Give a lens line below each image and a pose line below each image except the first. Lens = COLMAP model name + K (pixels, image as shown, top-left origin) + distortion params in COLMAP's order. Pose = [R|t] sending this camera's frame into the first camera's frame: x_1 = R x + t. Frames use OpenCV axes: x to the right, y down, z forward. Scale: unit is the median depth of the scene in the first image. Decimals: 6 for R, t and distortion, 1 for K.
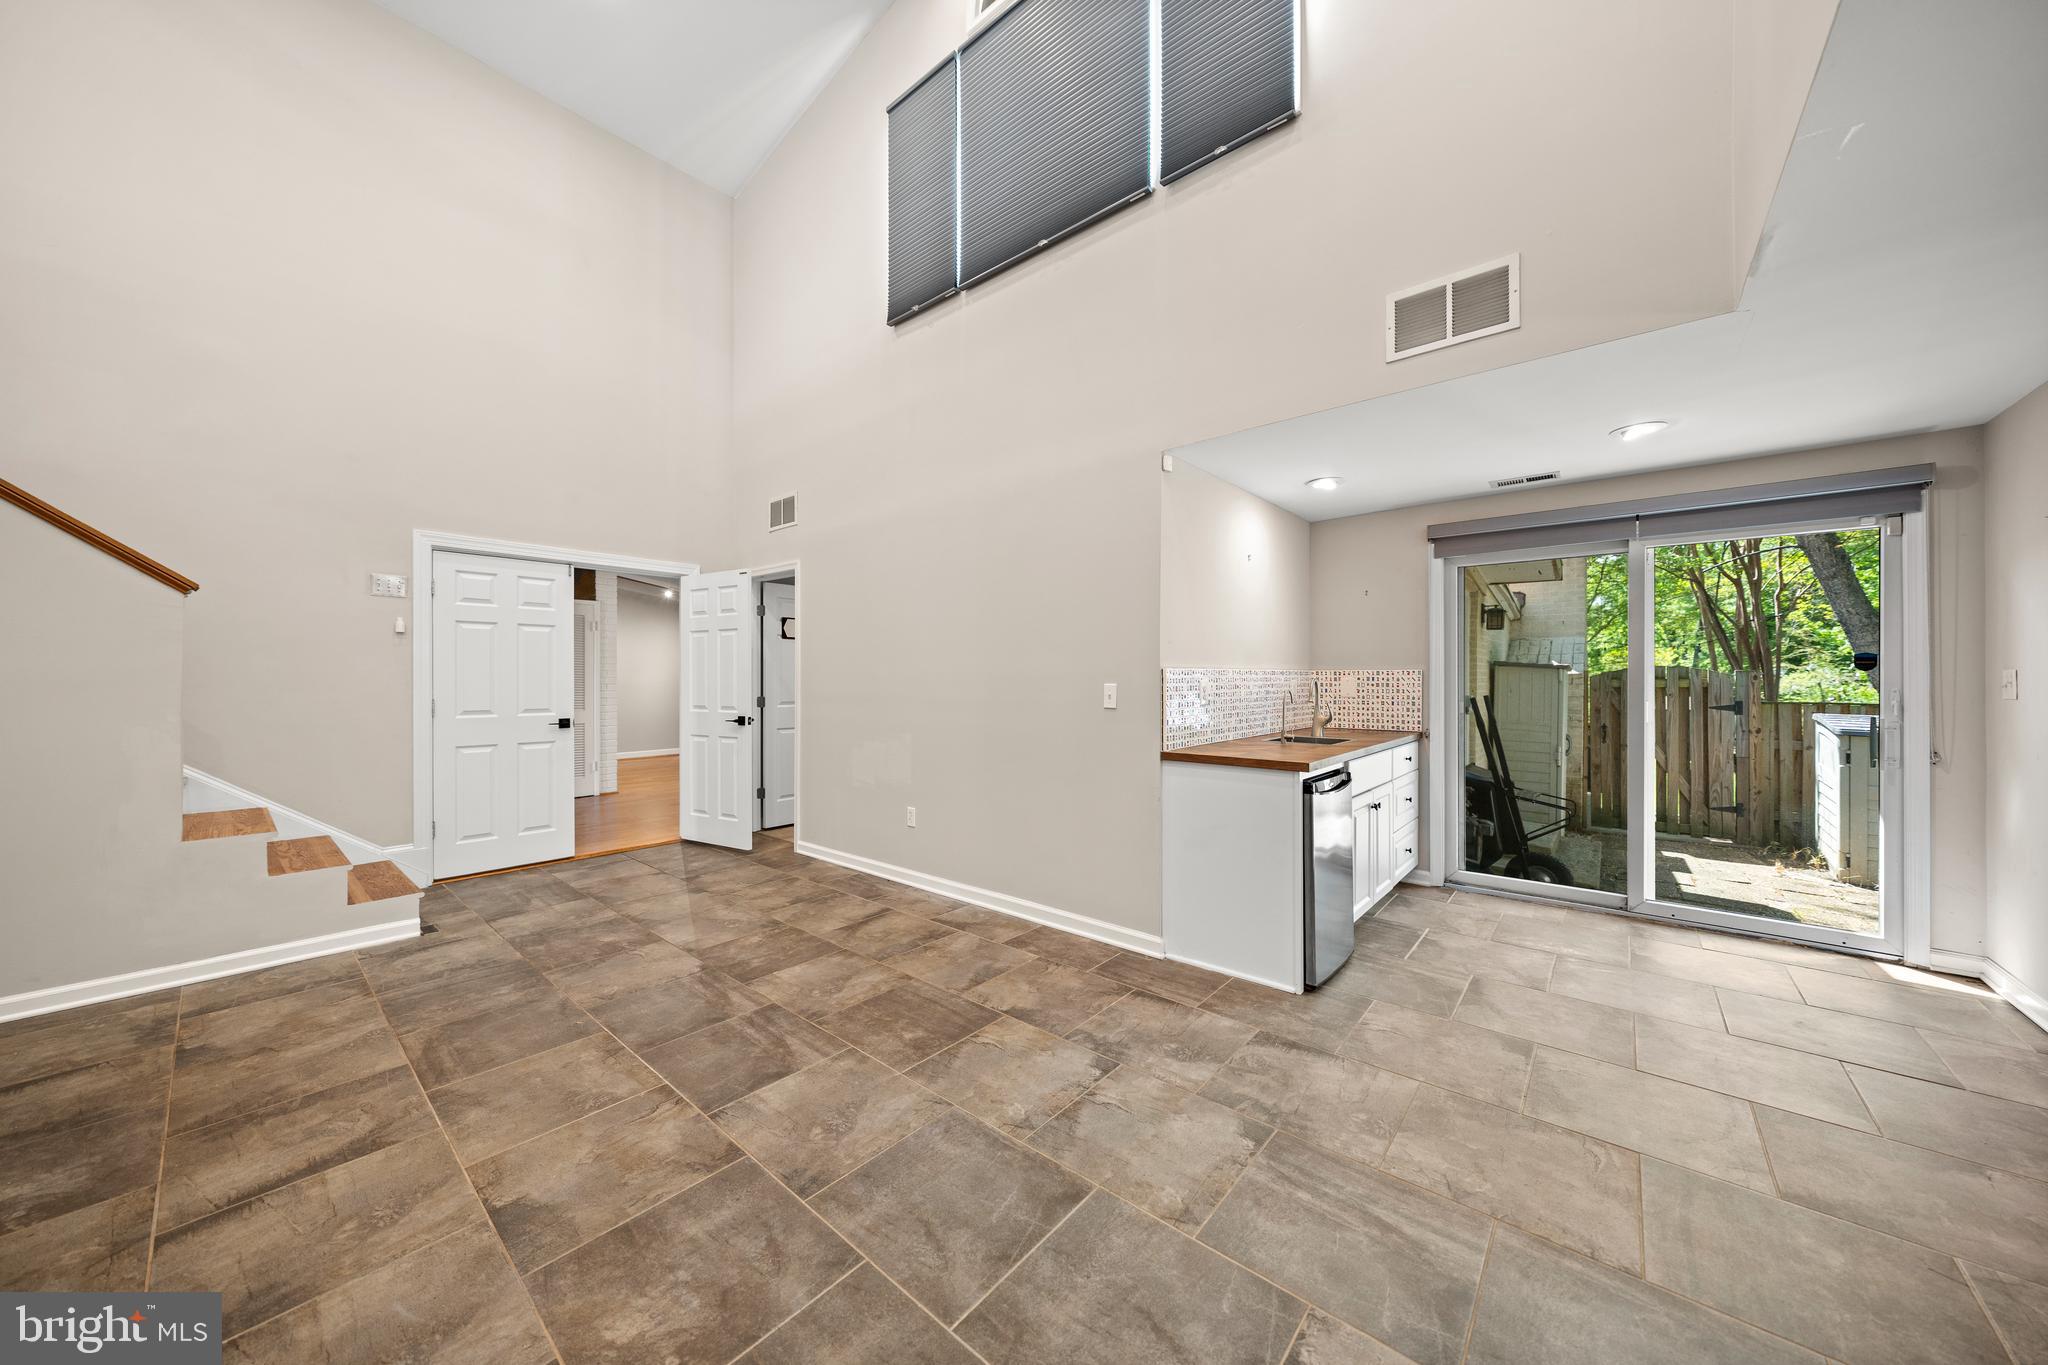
lens RADIAL K [[698.1, 0, 1019.6], [0, 698.1, 677.0], [0, 0, 1]] dist [-0.002446, -0.000476]
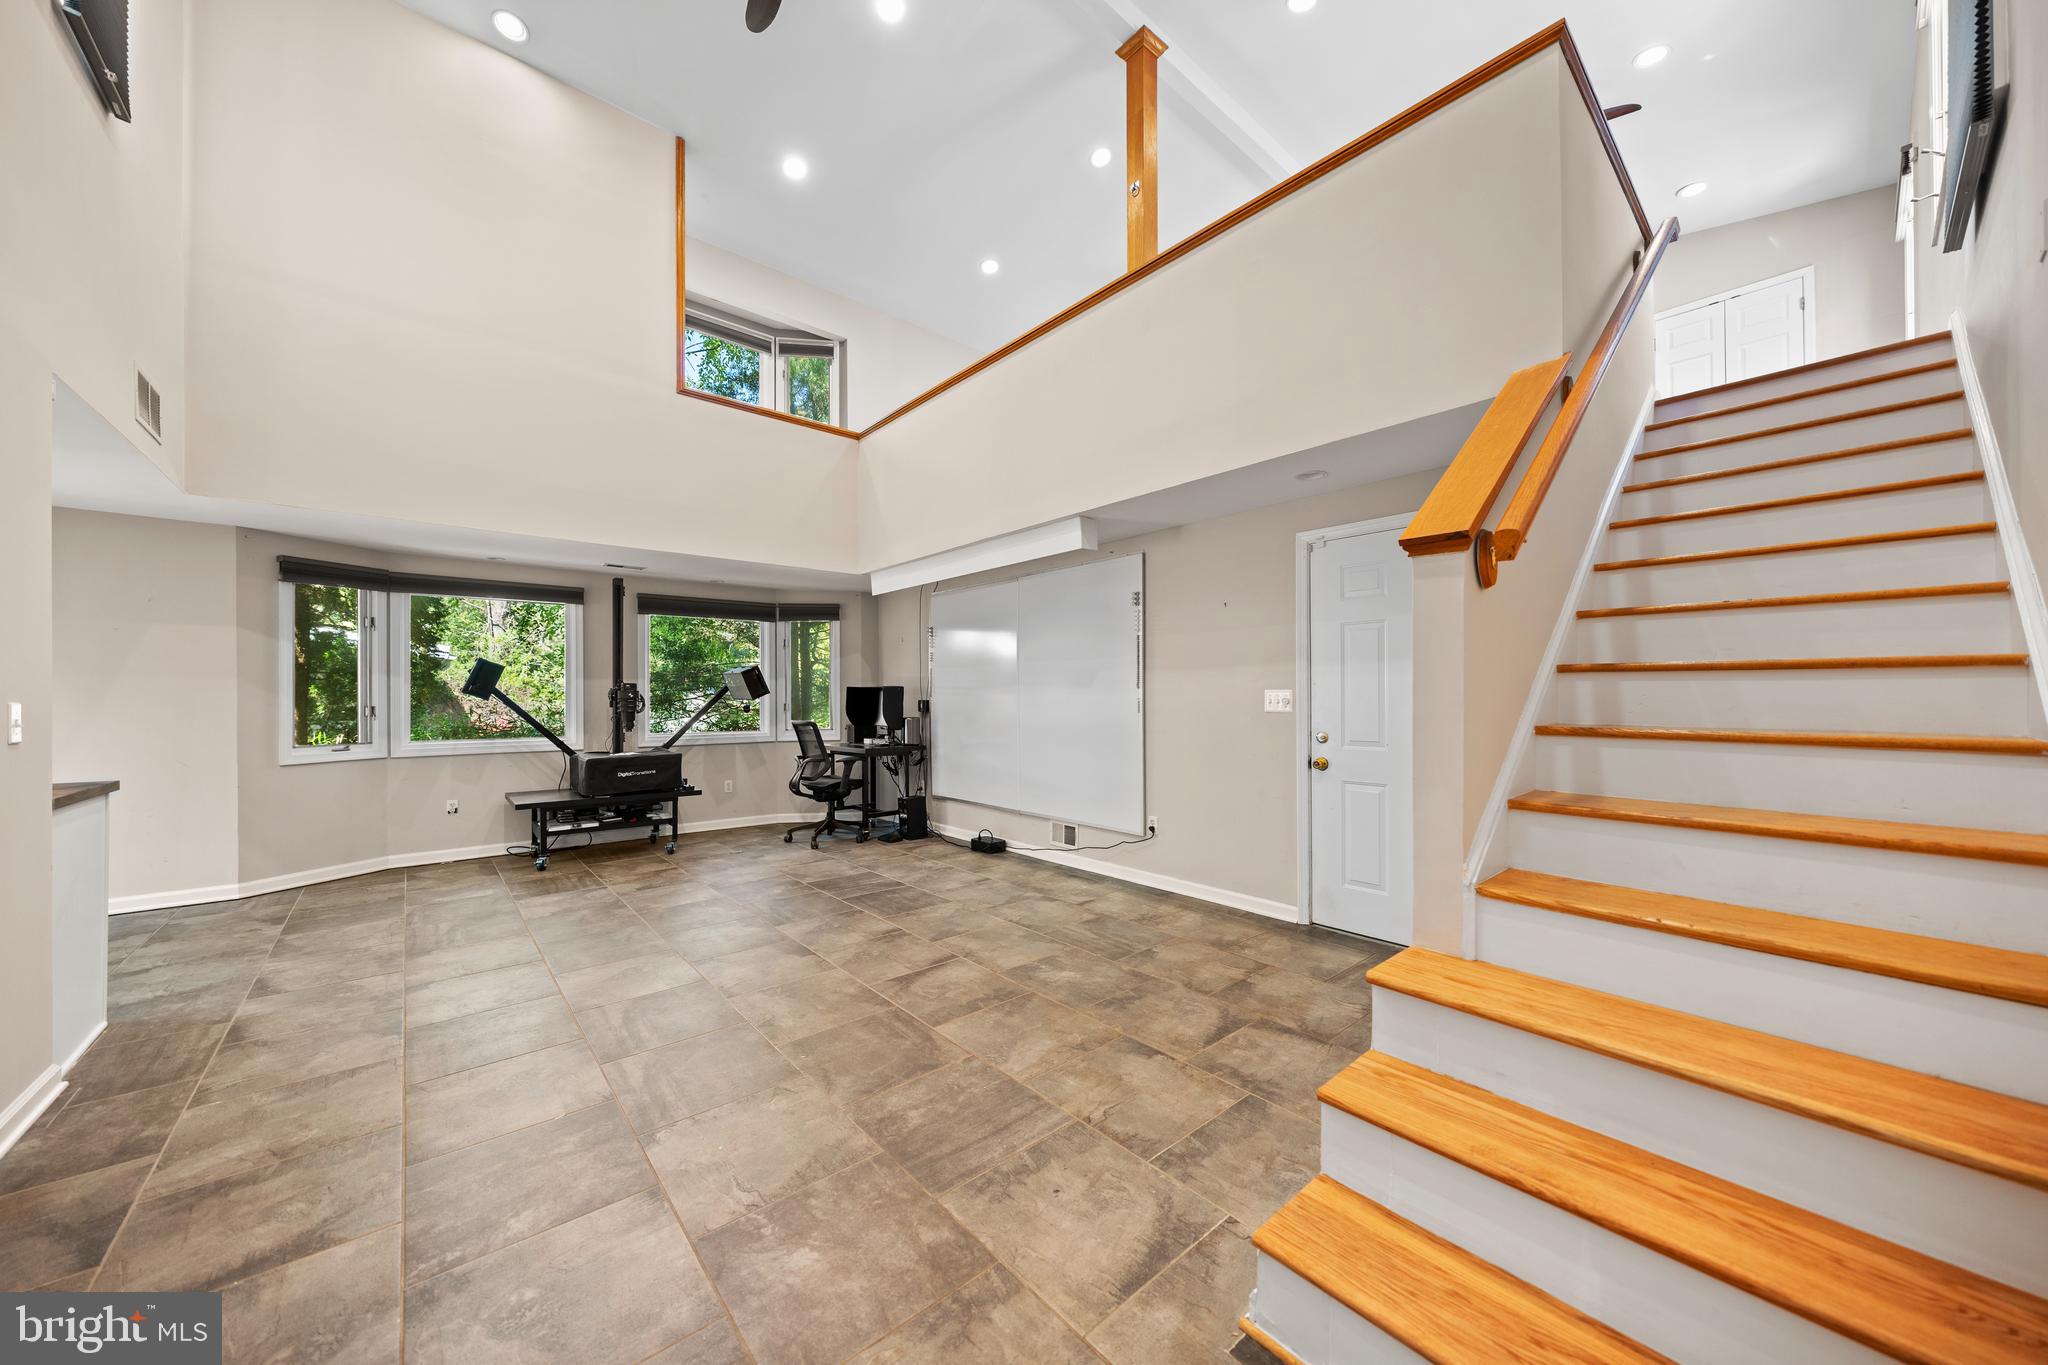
lens RADIAL K [[698.1, 0, 1010.3], [0, 698.1, 696.6], [0, 0, 1]] dist [-0.002446, -0.000476]
pose [[-0.989180, 0.002473, 0.146686, -1.053498], [0.002014, 0.999993, -0.003277, 0.008775], [-0.146693, -0.002946, -0.989178, 1.905060]]
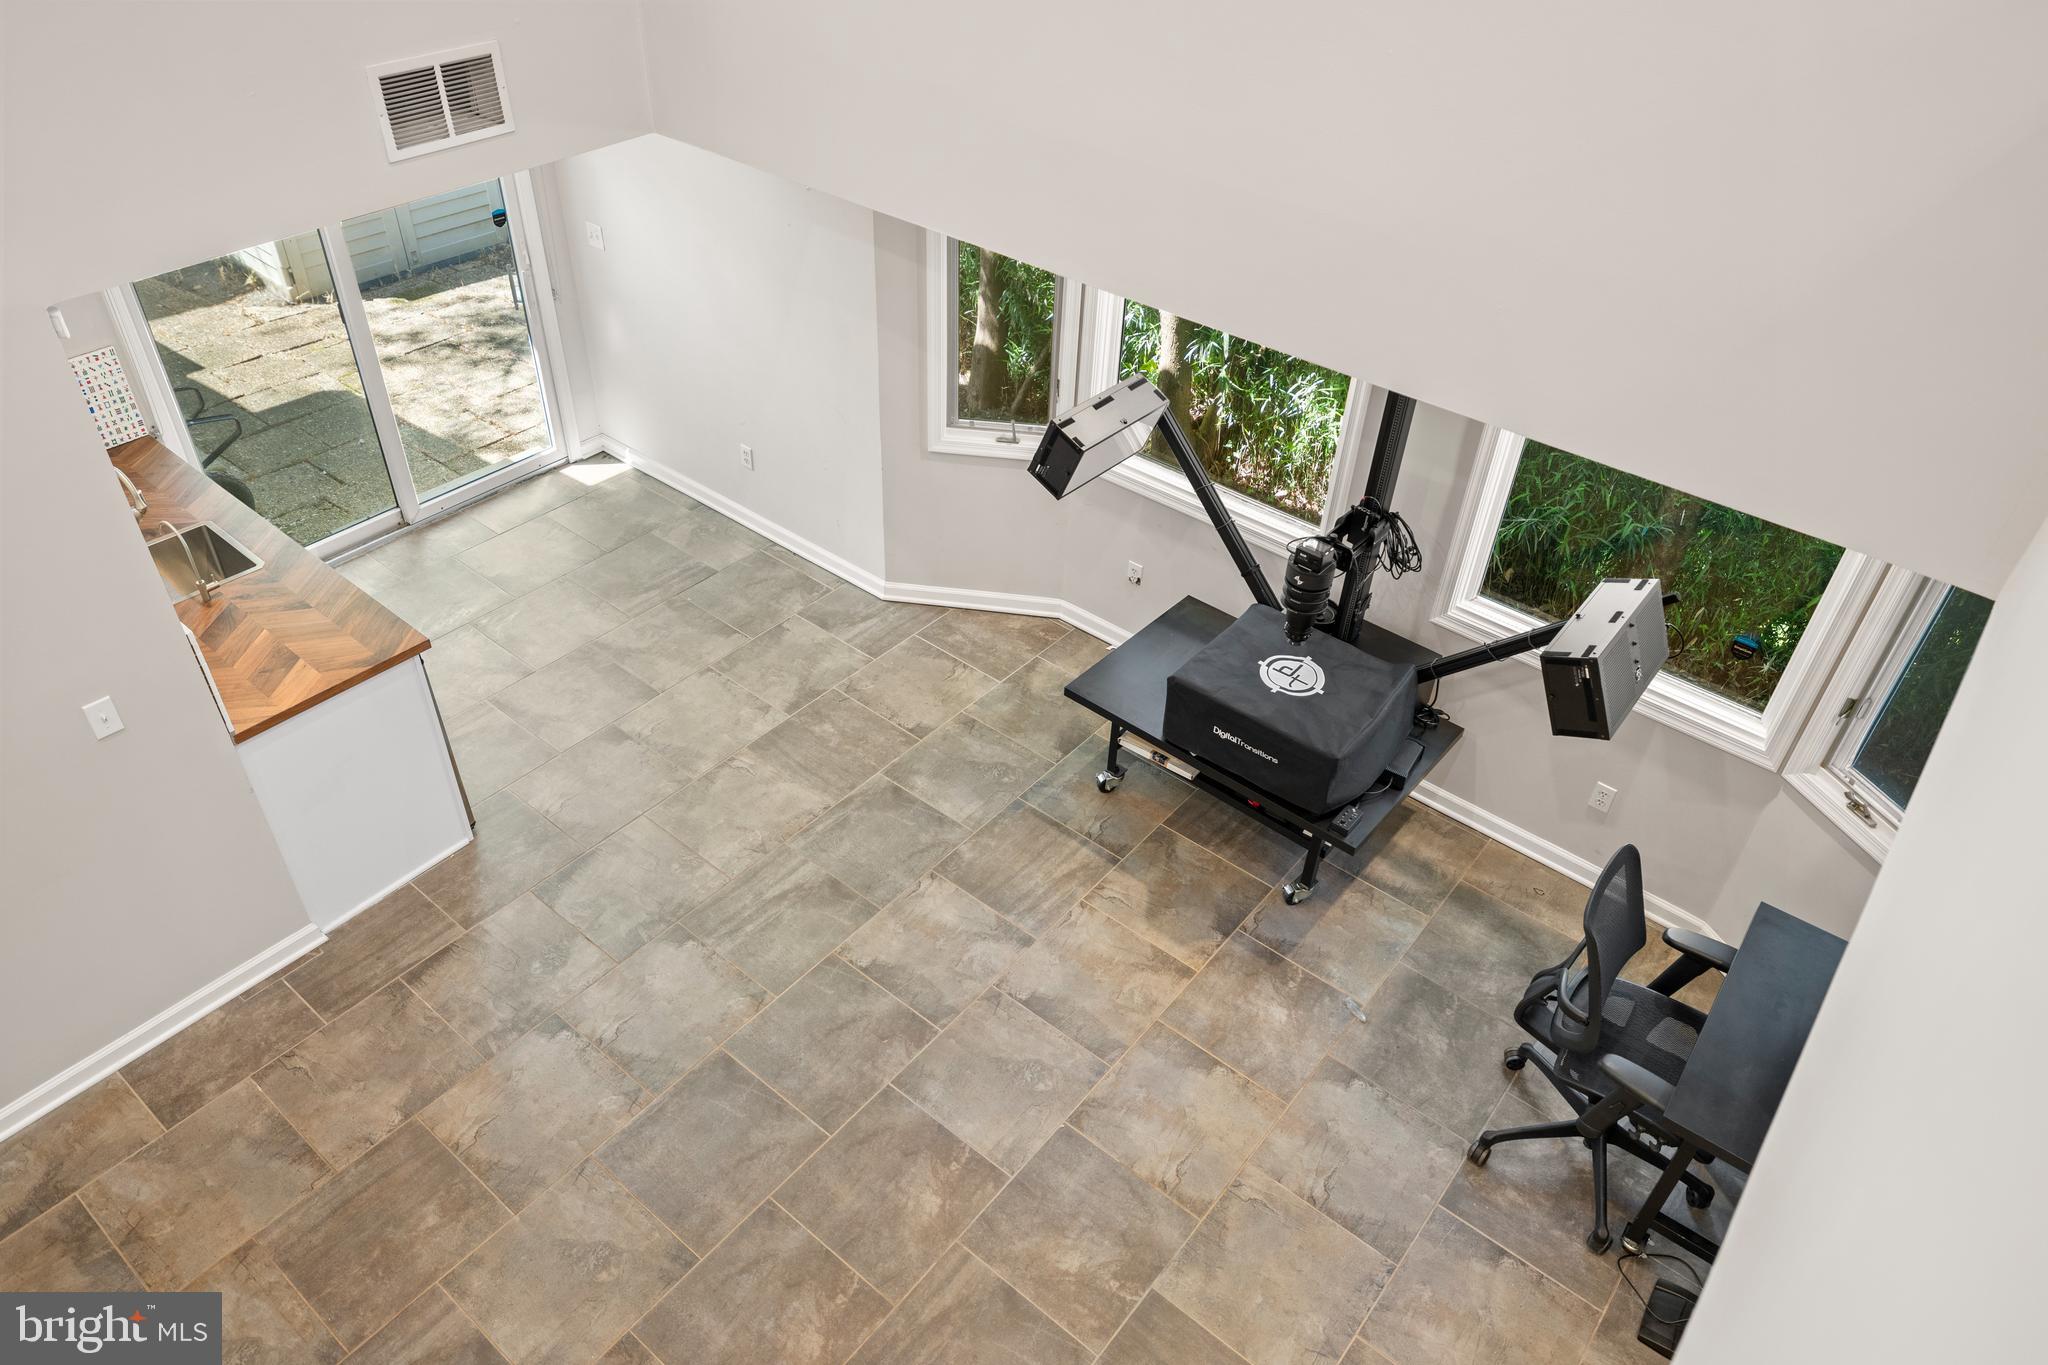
lens RADIAL K [[1357.1, 0, 1036.2], [0, 1357.1, 679.6], [0, 0, 1]] dist [0.004000, 0.001835]
pose [[-0.038911, -0.630225, 0.775437, -0.978607], [-0.049828, 0.776283, 0.628412, -0.966054], [-0.998000, -0.014187, -0.061609, 0.388604]]
